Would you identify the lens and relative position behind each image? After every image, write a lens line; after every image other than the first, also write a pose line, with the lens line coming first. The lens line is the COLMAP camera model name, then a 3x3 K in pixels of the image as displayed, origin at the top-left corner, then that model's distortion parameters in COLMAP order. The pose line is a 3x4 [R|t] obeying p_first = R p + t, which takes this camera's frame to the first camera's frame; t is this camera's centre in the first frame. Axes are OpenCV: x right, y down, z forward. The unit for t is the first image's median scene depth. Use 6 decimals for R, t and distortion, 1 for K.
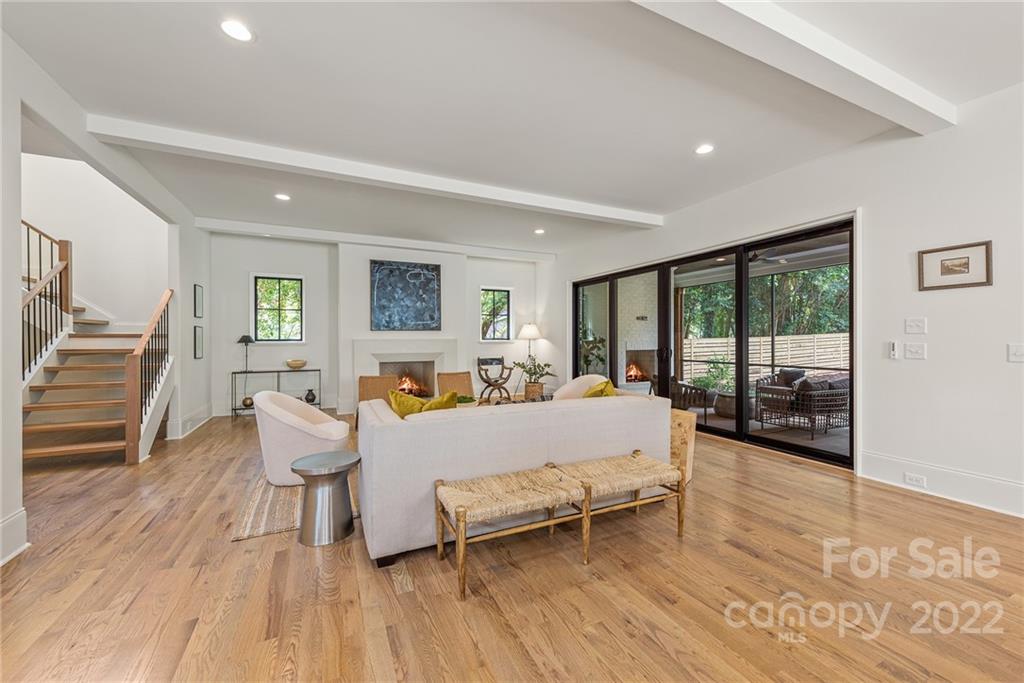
lens RADIAL K [[401.7, 0, 514.3], [0, 401.7, 342.6], [0, 0, 1]] dist [0.005420, -0.000533]
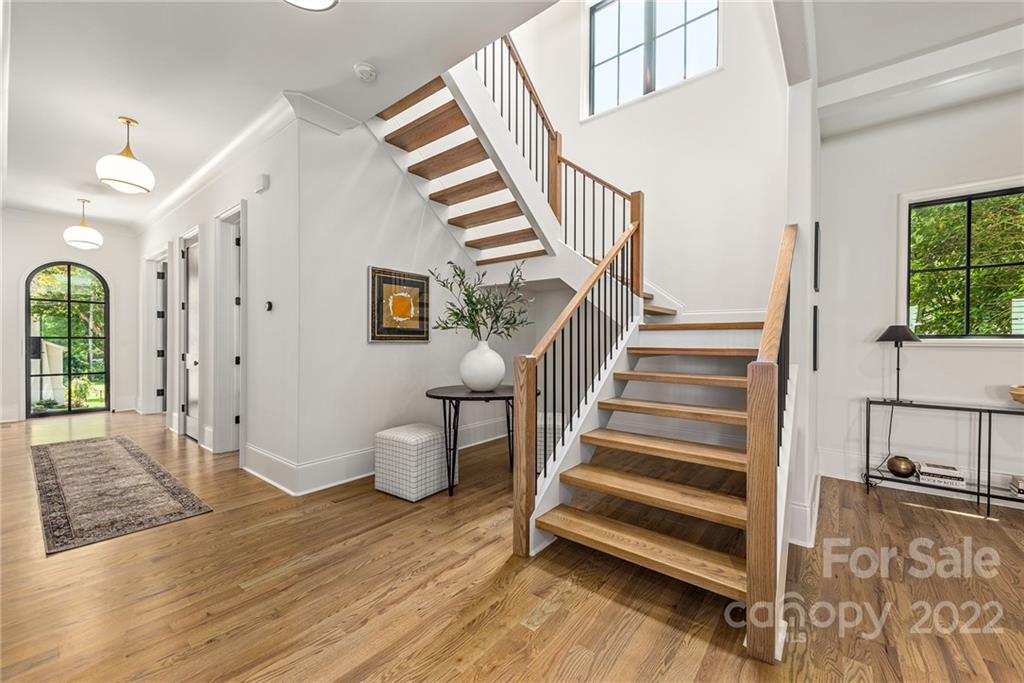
lens RADIAL K [[401.7, 0, 512.0], [0, 401.7, 344.8], [0, 0, 1]] dist [0.005420, -0.000533]
pose [[0.426962, 0.011290, -0.904199, -0.531891], [-0.011100, 0.999912, 0.007244, 0.008274], [0.904202, 0.006944, 0.427049, 0.473223]]
